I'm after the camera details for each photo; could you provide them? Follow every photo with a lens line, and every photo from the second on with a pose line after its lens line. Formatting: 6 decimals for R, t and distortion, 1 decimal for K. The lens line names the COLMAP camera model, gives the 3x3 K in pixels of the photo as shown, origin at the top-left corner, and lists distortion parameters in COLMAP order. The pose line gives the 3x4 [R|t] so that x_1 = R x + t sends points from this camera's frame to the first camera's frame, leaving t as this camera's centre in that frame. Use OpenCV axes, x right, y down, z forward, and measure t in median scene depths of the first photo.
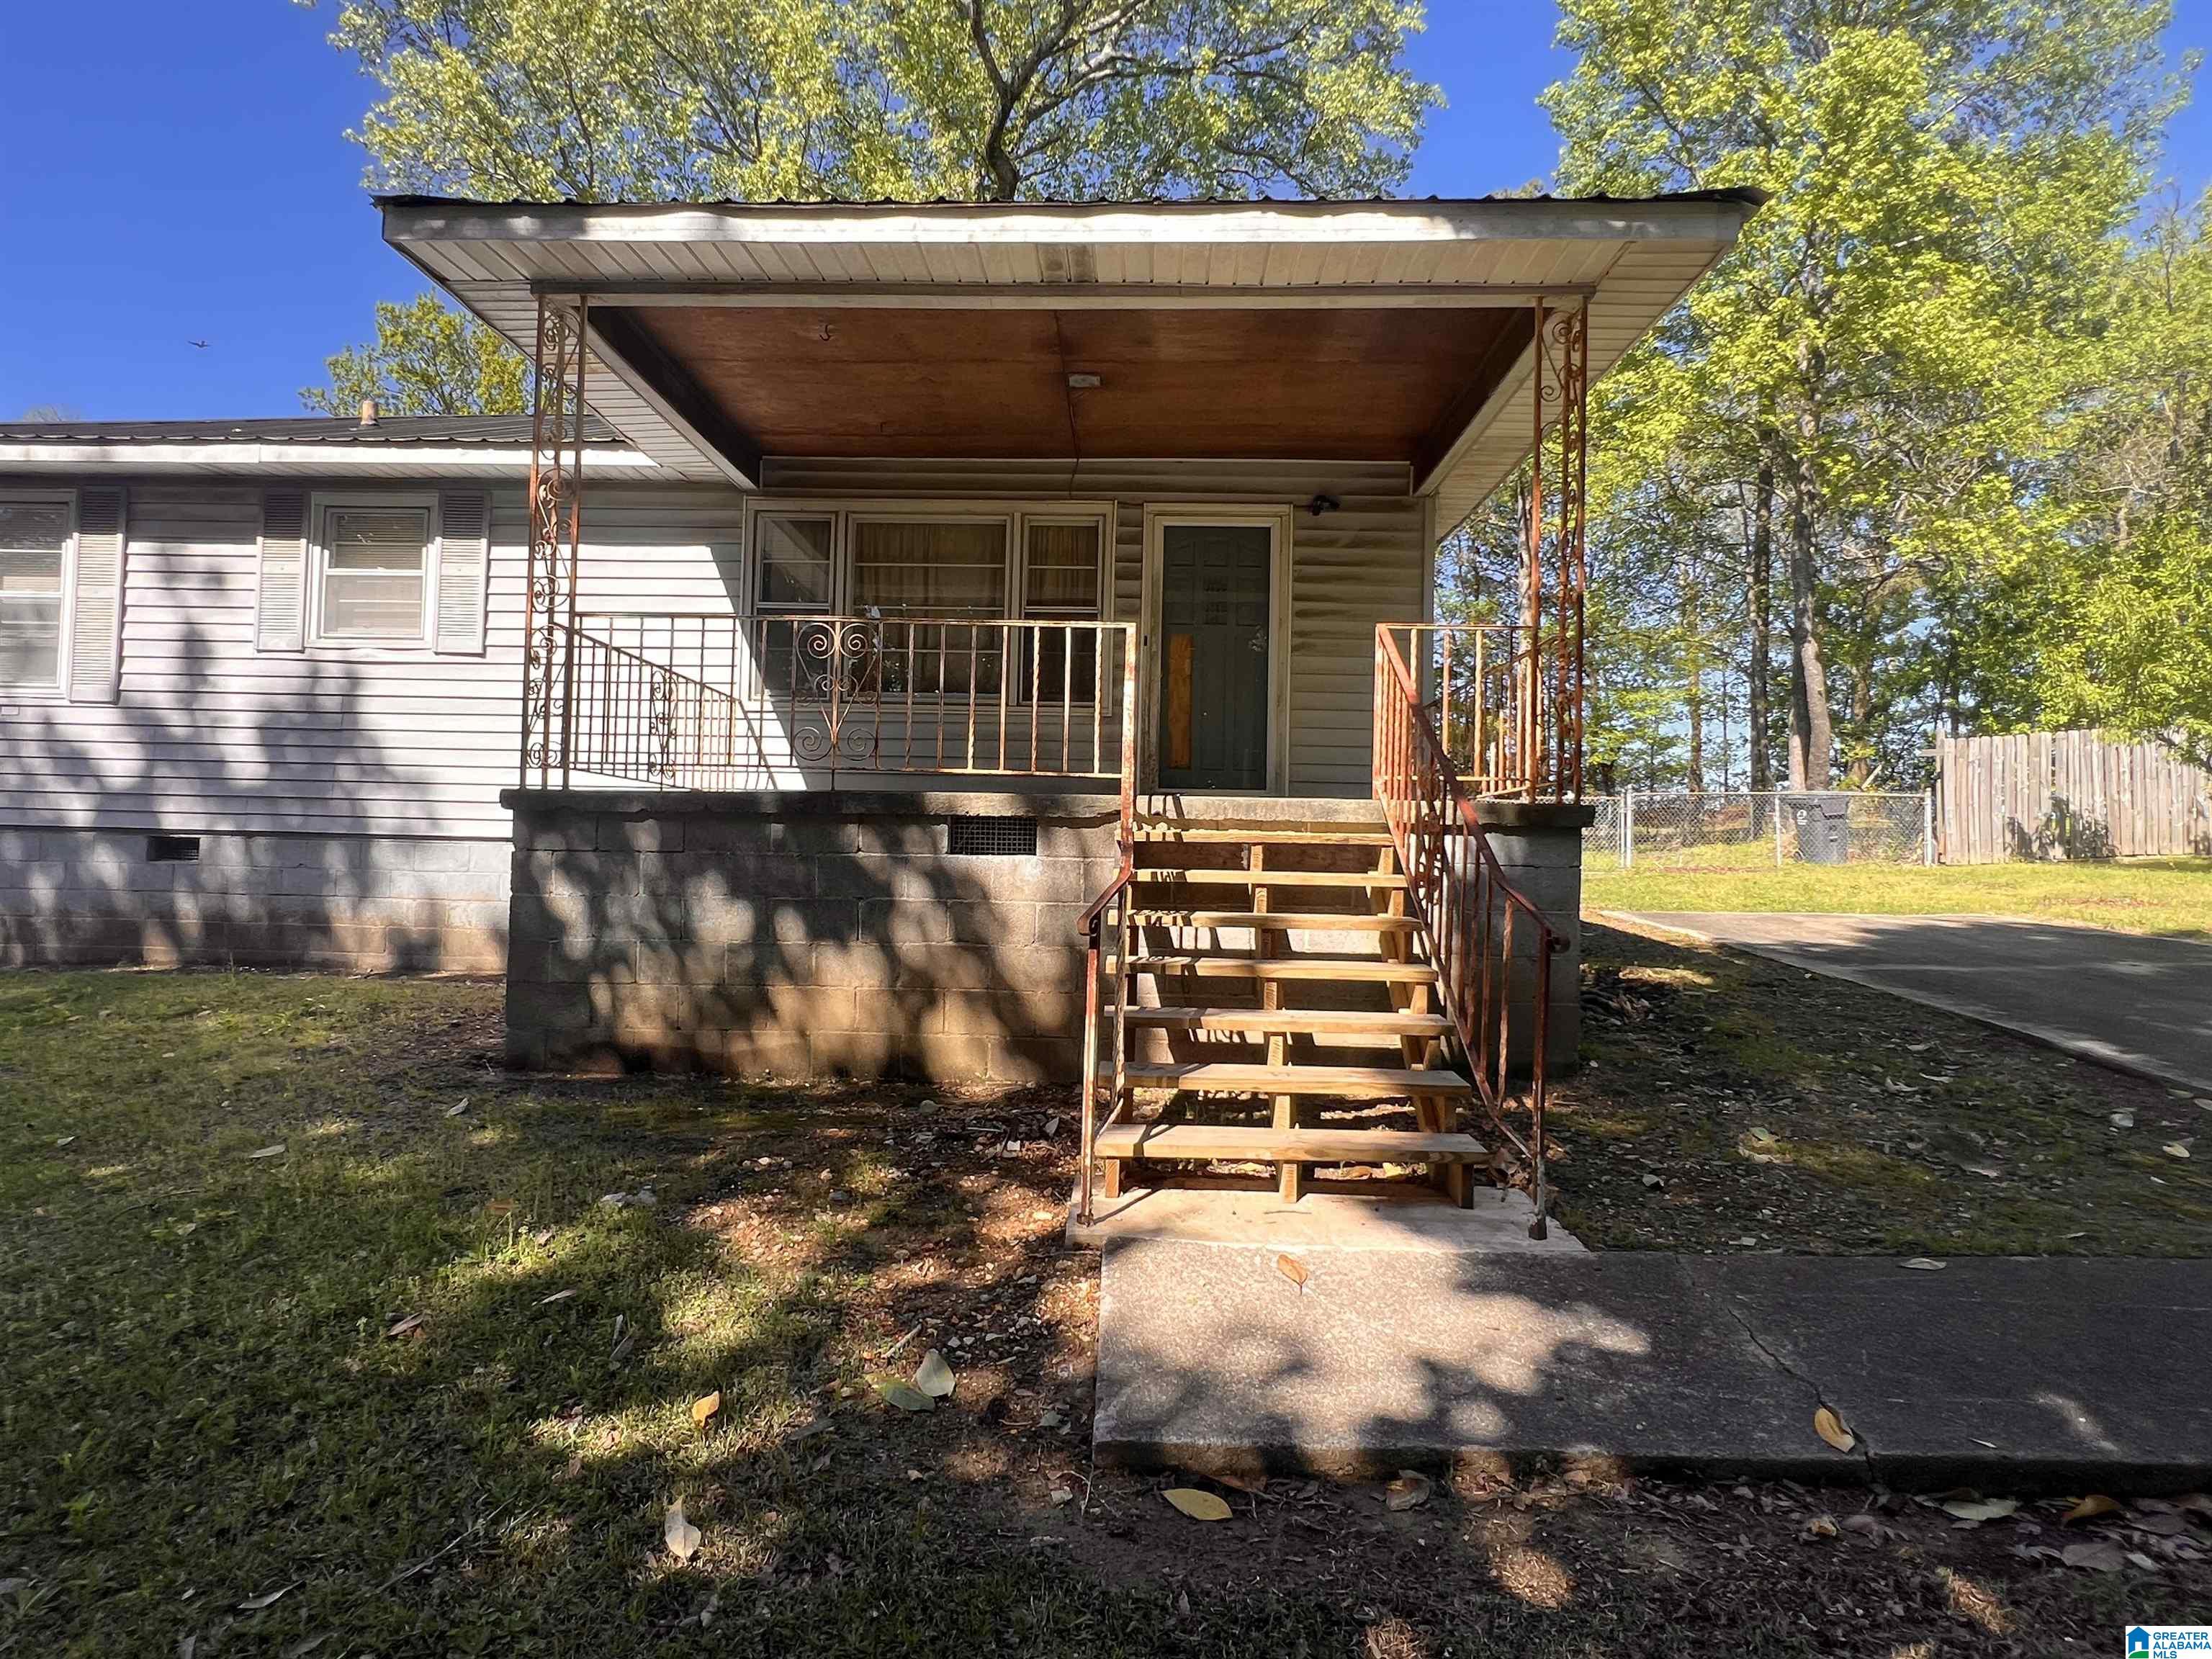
lens RADIAL K [[1187.1, 0, 1088.1], [0, 1187.1, 825.9], [0, 0, 1]] dist [-0.007719, 0.006264]
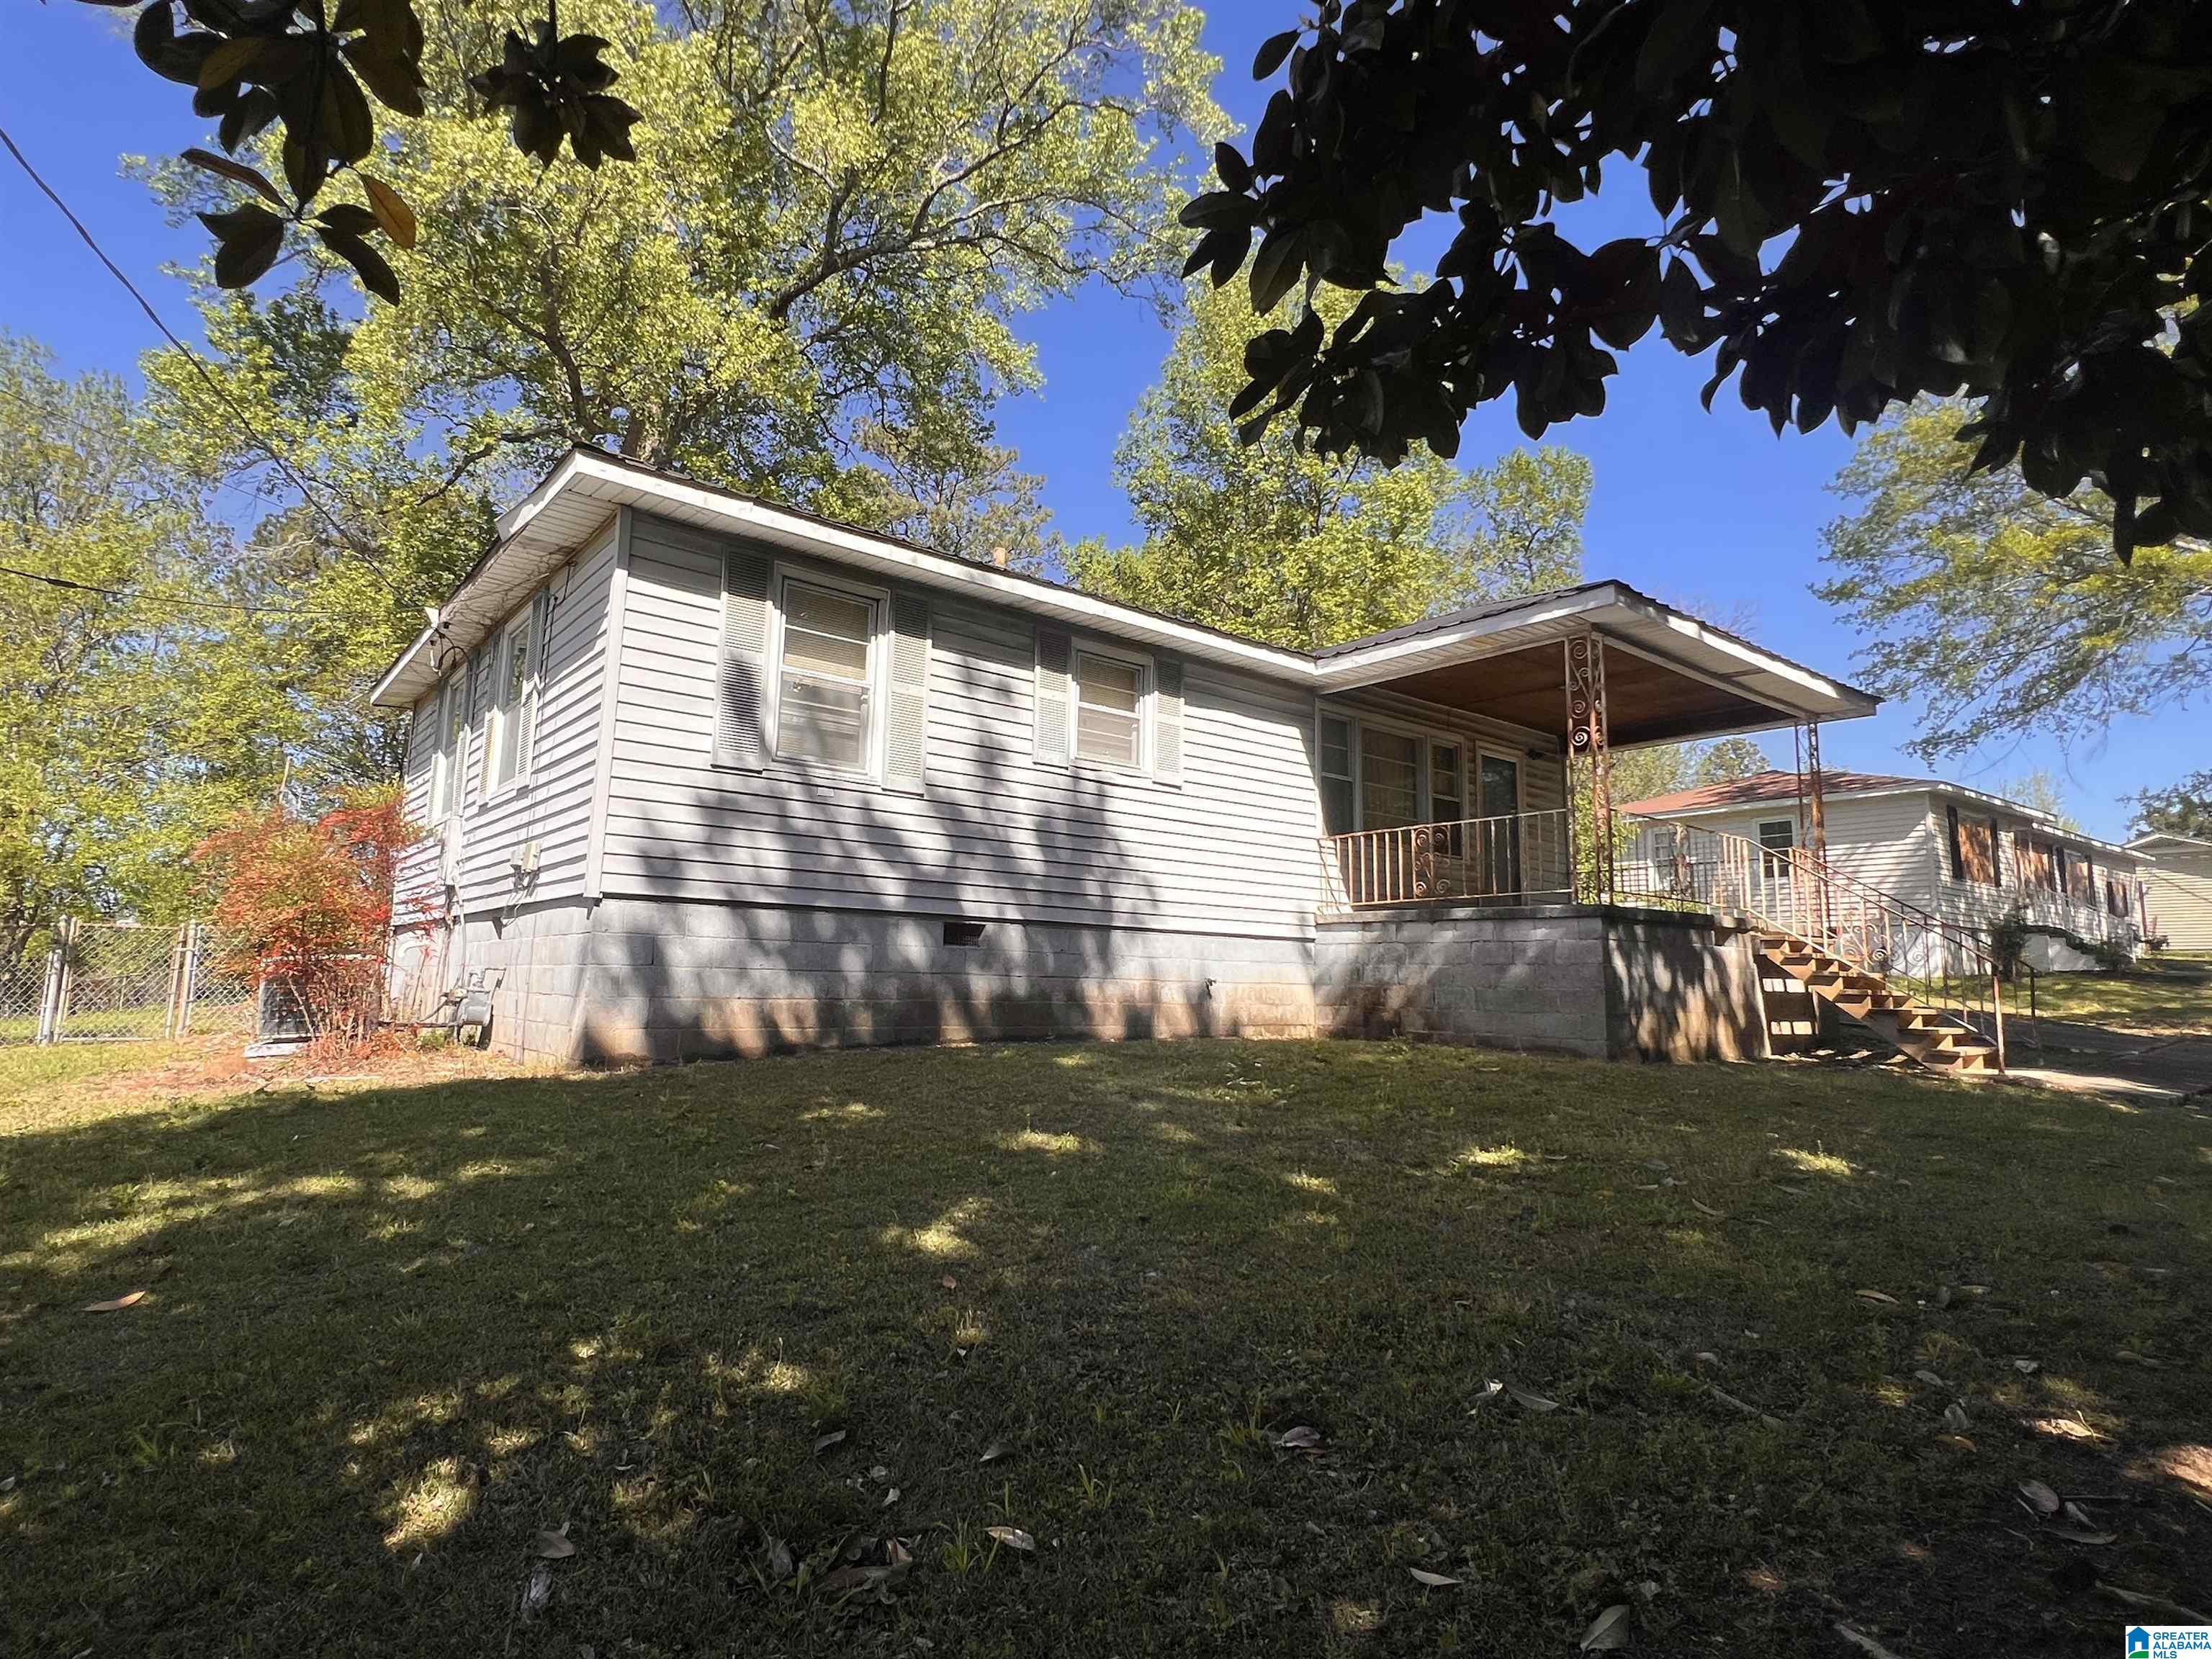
lens RADIAL K [[1187.1, 0, 1087.1], [0, 1187.1, 828.2], [0, 0, 1]] dist [-0.007719, 0.006264]
pose [[0.753941, 0.080415, 0.652002, -1.457715], [-0.017639, 0.994600, -0.102273, 0.033135], [-0.656706, 0.065607, 0.751288, 0.110461]]
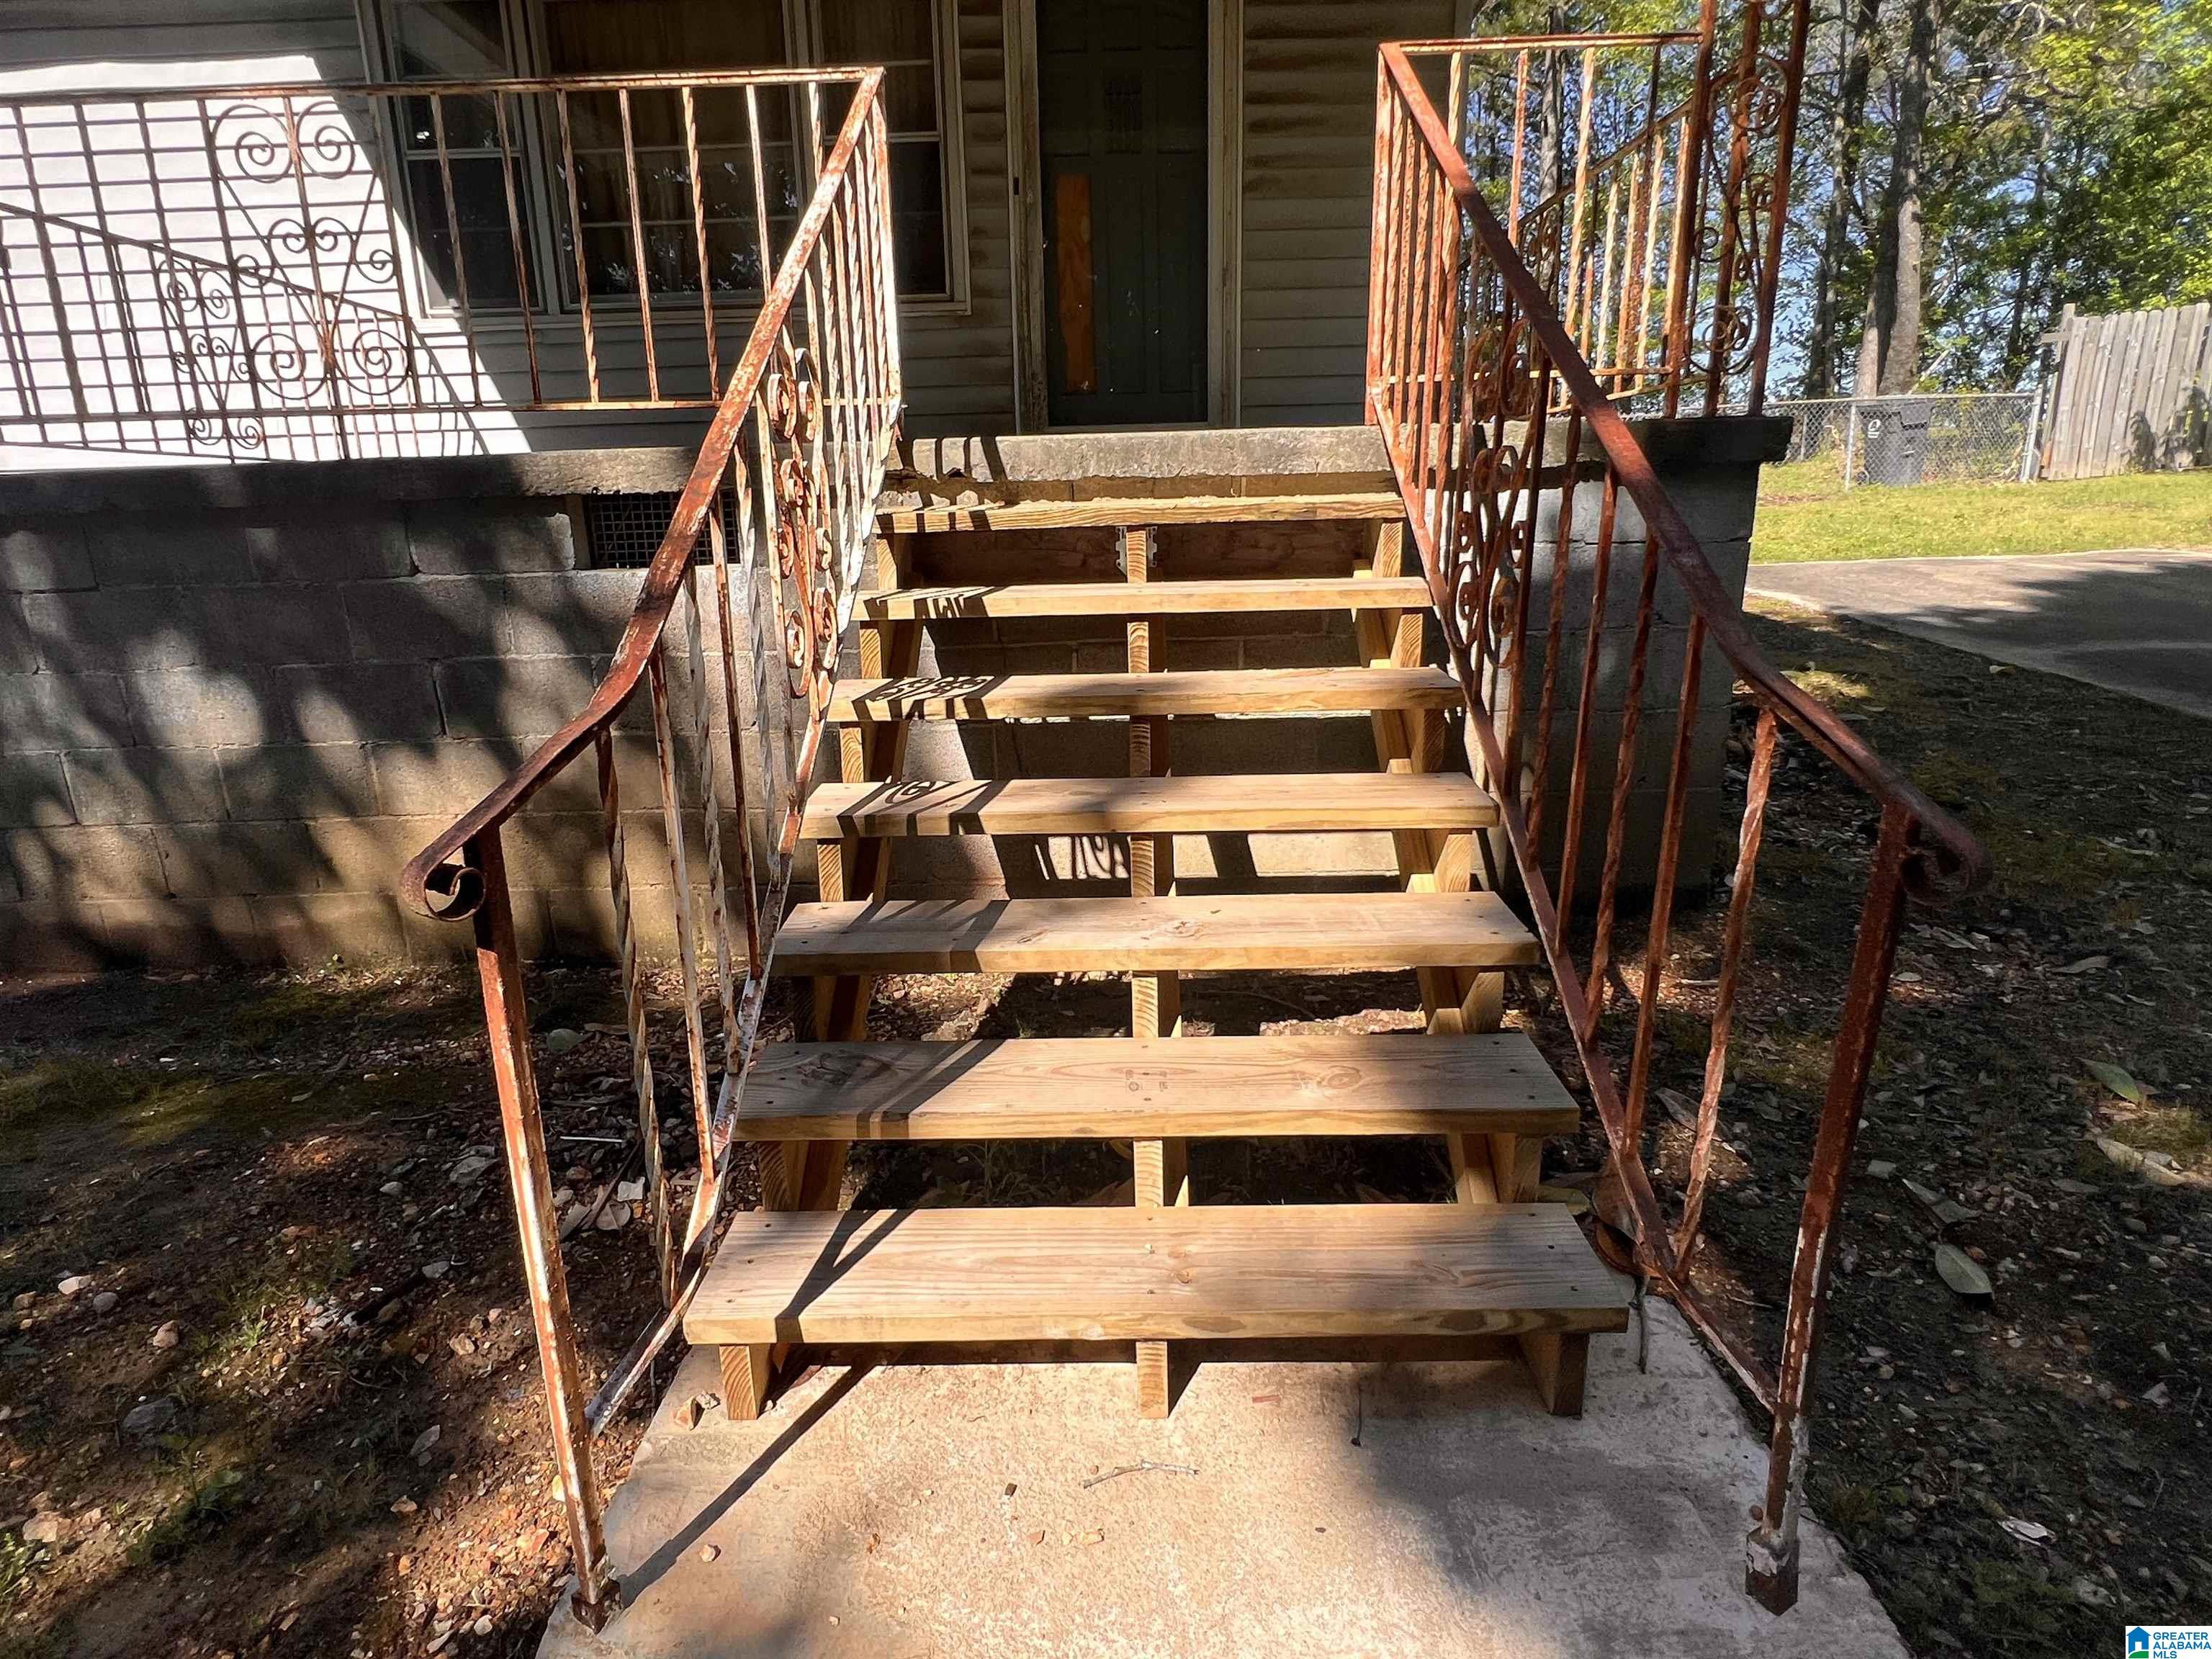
lens RADIAL K [[1187.1, 0, 1089.6], [0, 1187.1, 832.2], [0, 0, 1]] dist [-0.007719, 0.006264]
pose [[0.998715, -0.050620, 0.002403, 0.068773], [0.047798, 0.956675, 0.287209, -0.004044], [-0.016838, -0.286725, 0.957865, 0.285750]]
